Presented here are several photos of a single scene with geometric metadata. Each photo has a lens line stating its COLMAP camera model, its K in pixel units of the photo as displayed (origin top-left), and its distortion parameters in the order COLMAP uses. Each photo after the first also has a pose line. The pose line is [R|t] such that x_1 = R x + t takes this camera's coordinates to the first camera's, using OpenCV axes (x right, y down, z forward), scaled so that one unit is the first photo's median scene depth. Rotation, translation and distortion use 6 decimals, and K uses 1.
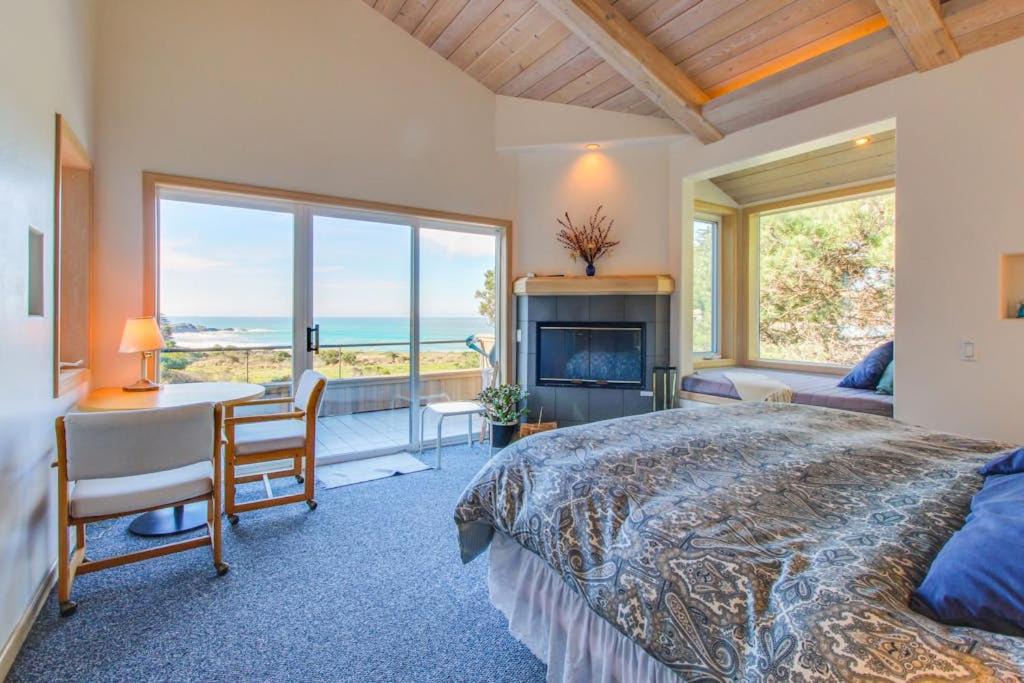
lens RADIAL K [[477.8, 0, 518.2], [0, 477.8, 319.1], [0, 0, 1]] dist [-0.002129, -0.002064]
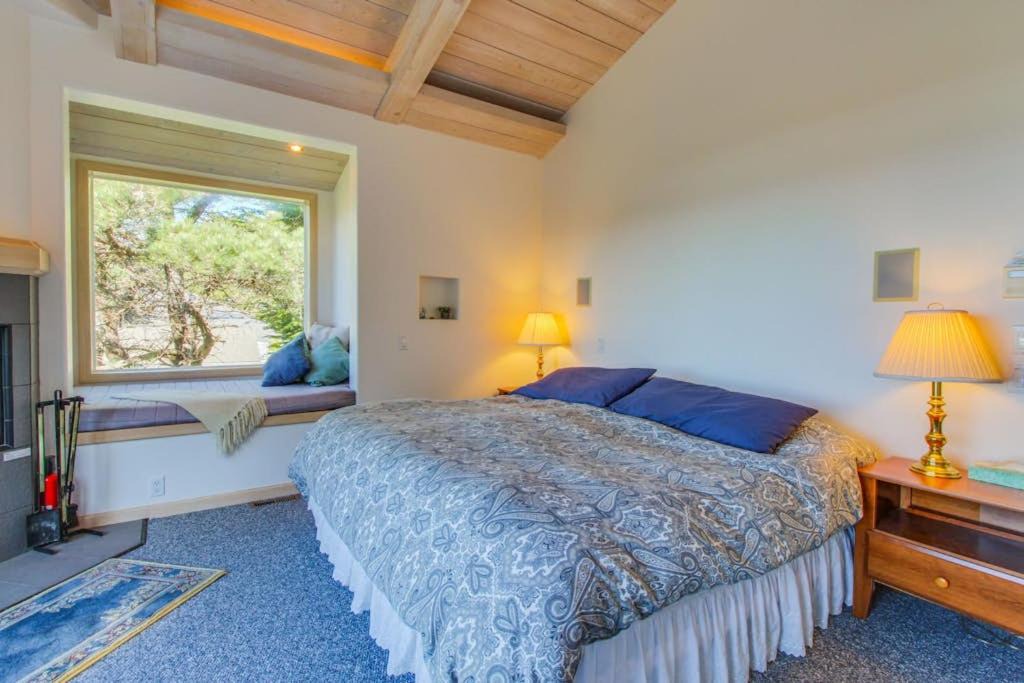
lens RADIAL K [[477.8, 0, 518.2], [0, 477.8, 319.1], [0, 0, 1]] dist [-0.002129, -0.002064]
pose [[0.003167, -0.000508, 0.999995, -0.698487], [-0.008819, 0.999961, 0.000536, -0.007934], [-0.999956, -0.008820, 0.003162, 1.107331]]
